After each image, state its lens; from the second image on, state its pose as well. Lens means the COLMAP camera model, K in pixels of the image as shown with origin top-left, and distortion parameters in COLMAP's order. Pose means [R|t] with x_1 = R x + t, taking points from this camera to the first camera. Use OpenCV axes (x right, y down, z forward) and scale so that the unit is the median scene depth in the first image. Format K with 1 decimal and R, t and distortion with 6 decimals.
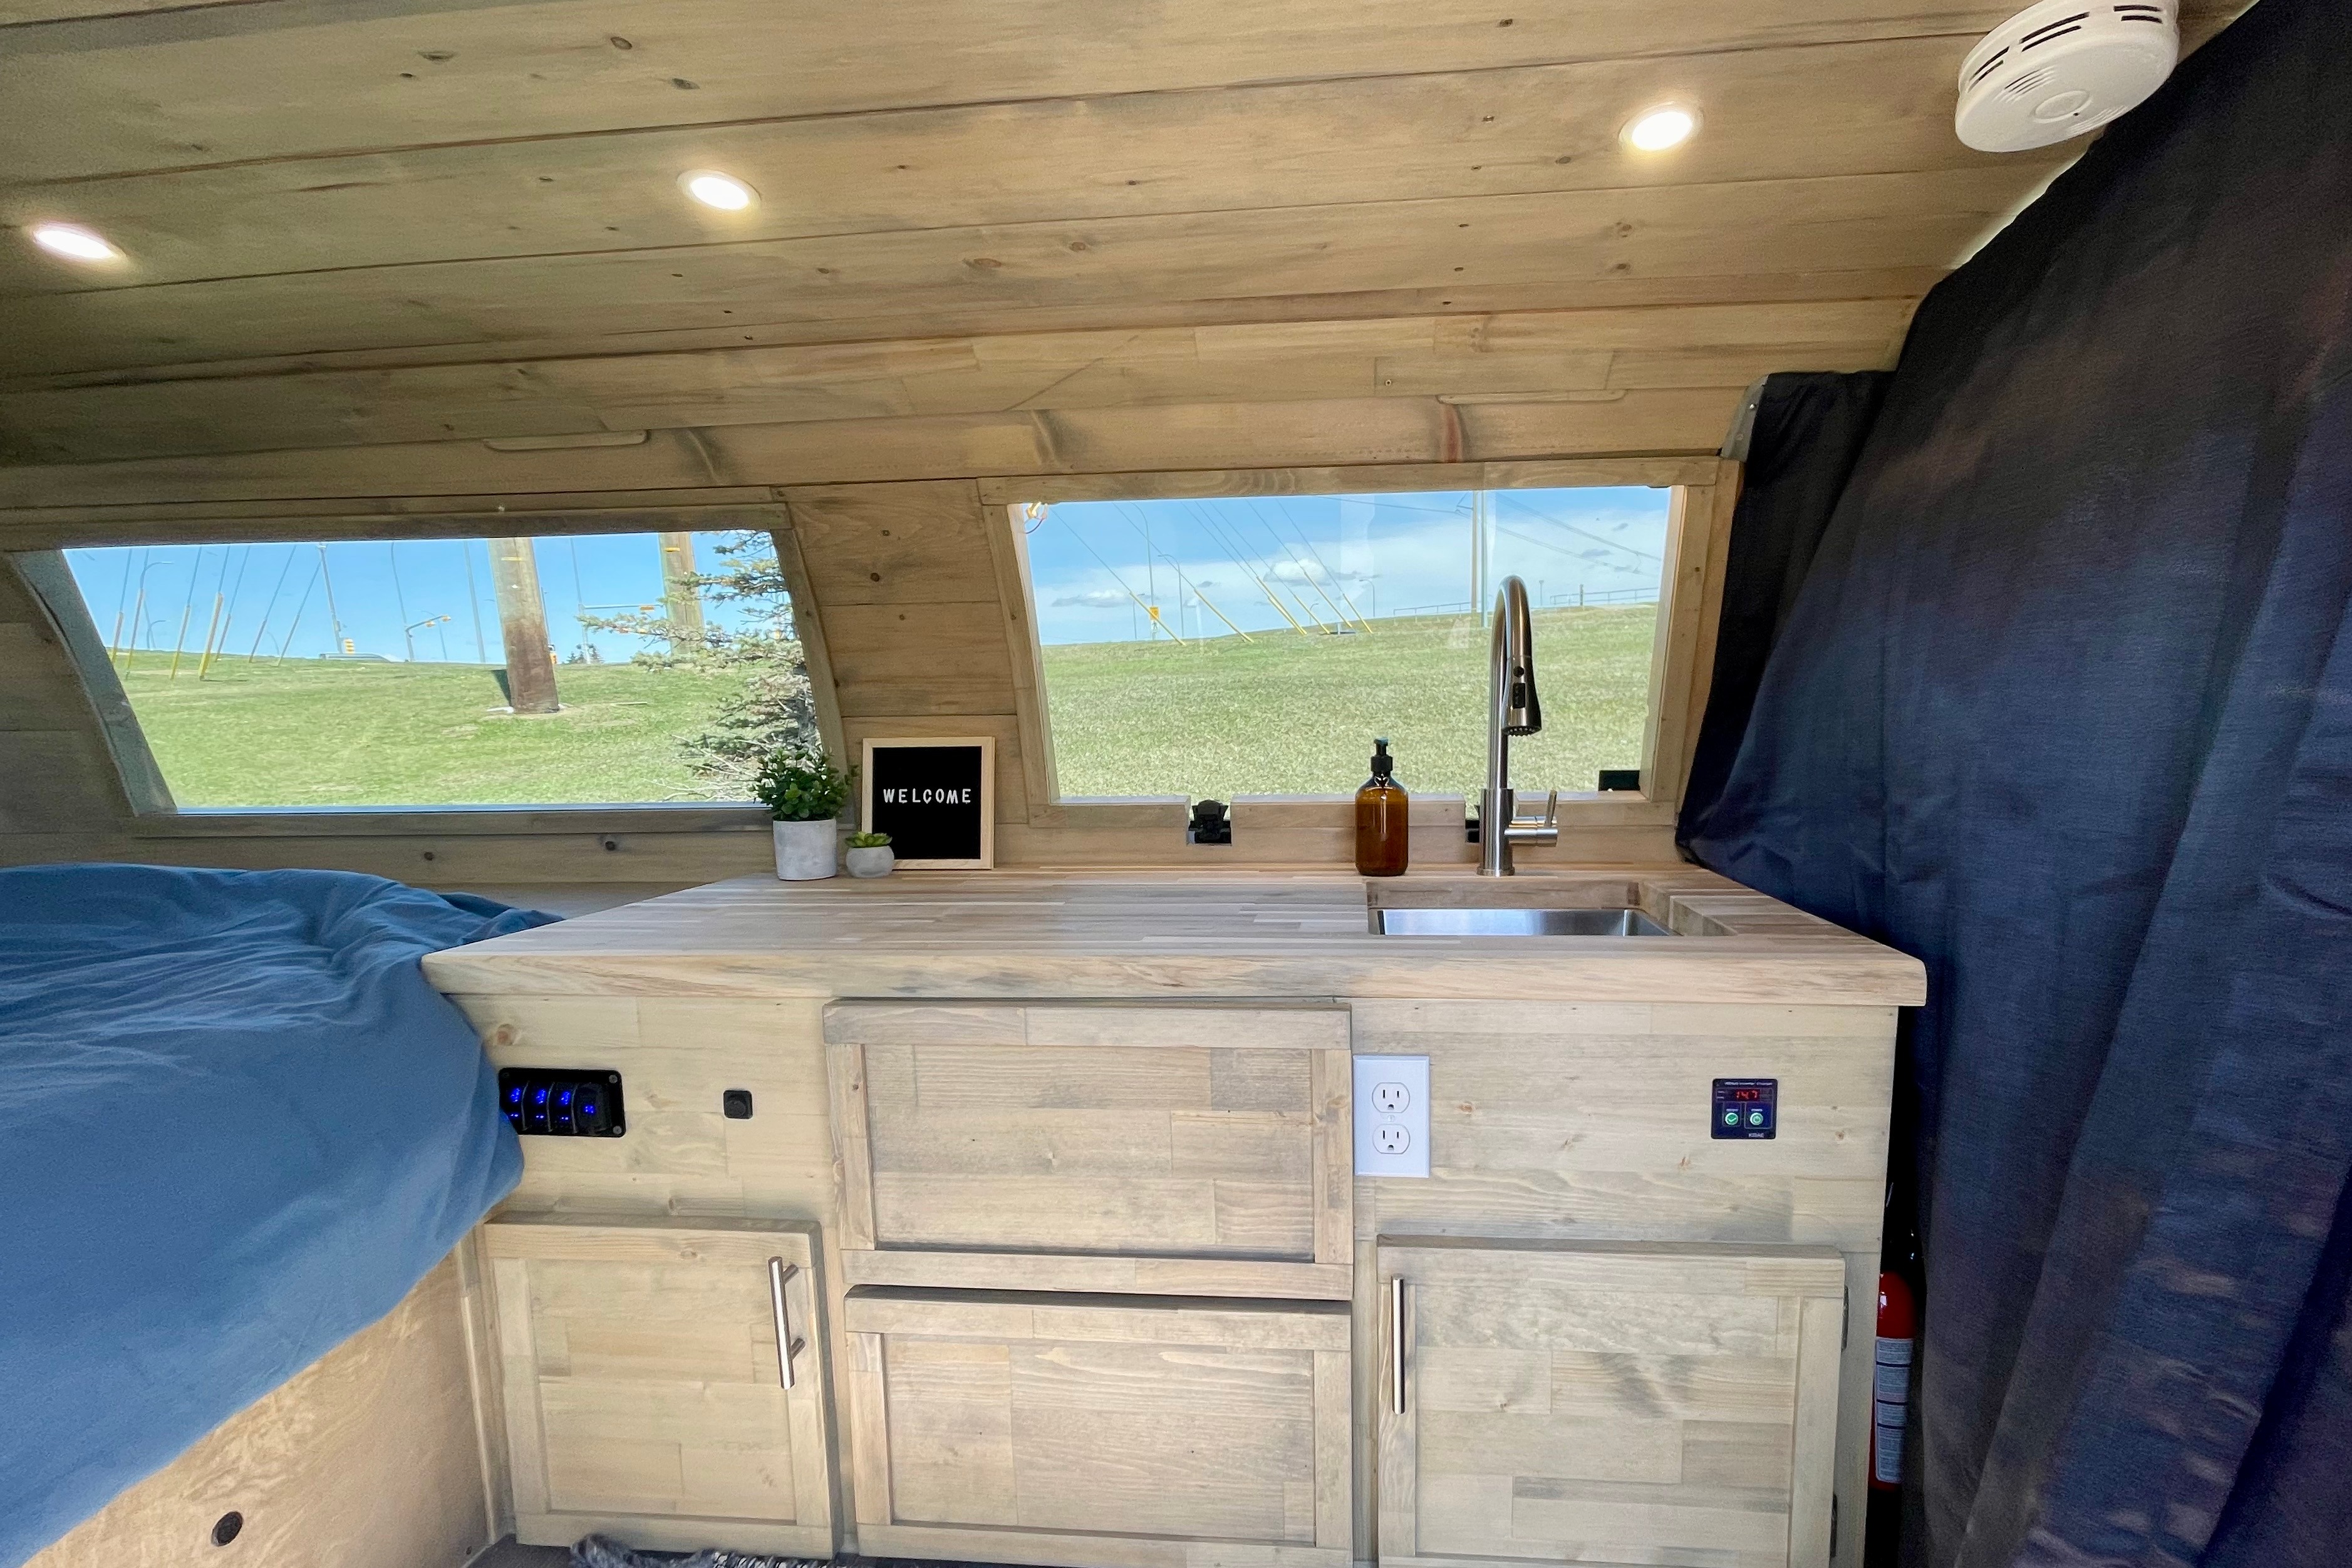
lens RADIAL K [[1038.6, 0, 1257.3], [0, 1038.6, 837.7], [0, 0, 1]] dist [-0.000707, -0.000156]
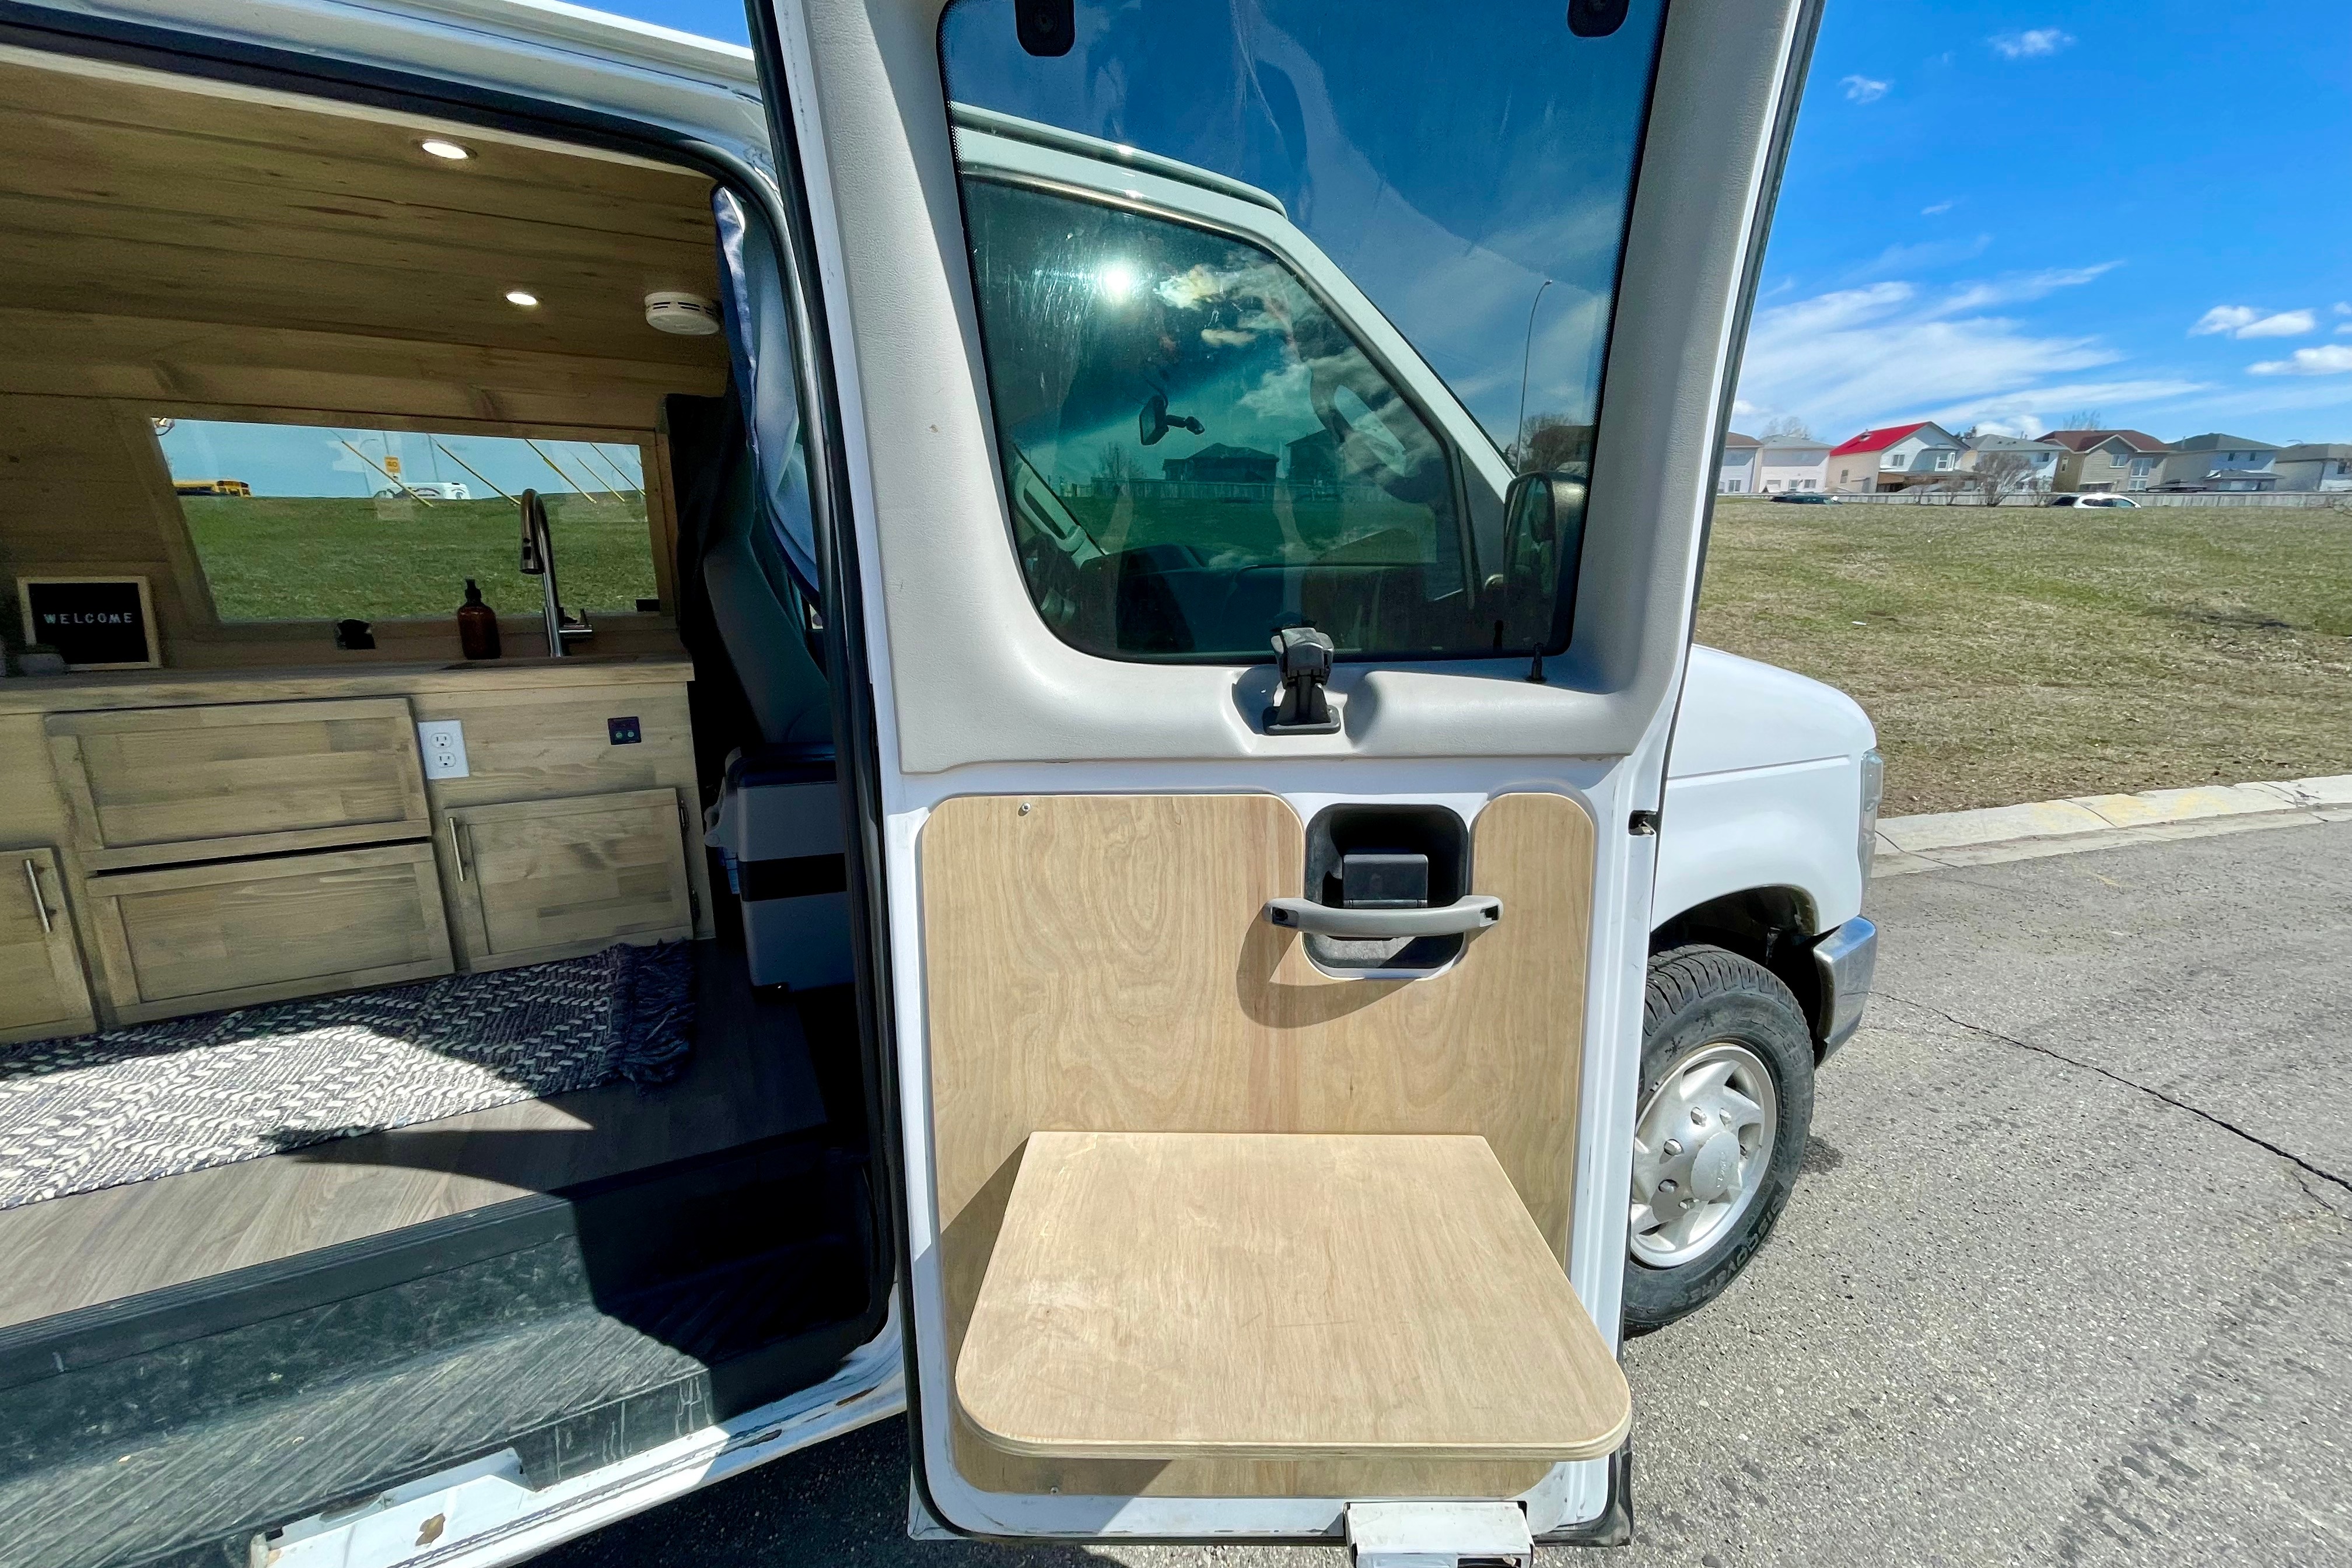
lens RADIAL K [[964.3, 0, 1200.5], [0, 964.3, 792.1], [0, 0, 1]] dist [-0.003002, -0.000311]
pose [[0.837031, -0.102700, 0.537431, 0.355153], [0.056501, 0.993199, 0.101797, 0.238896], [-0.544231, -0.054842, 0.837141, -1.490873]]
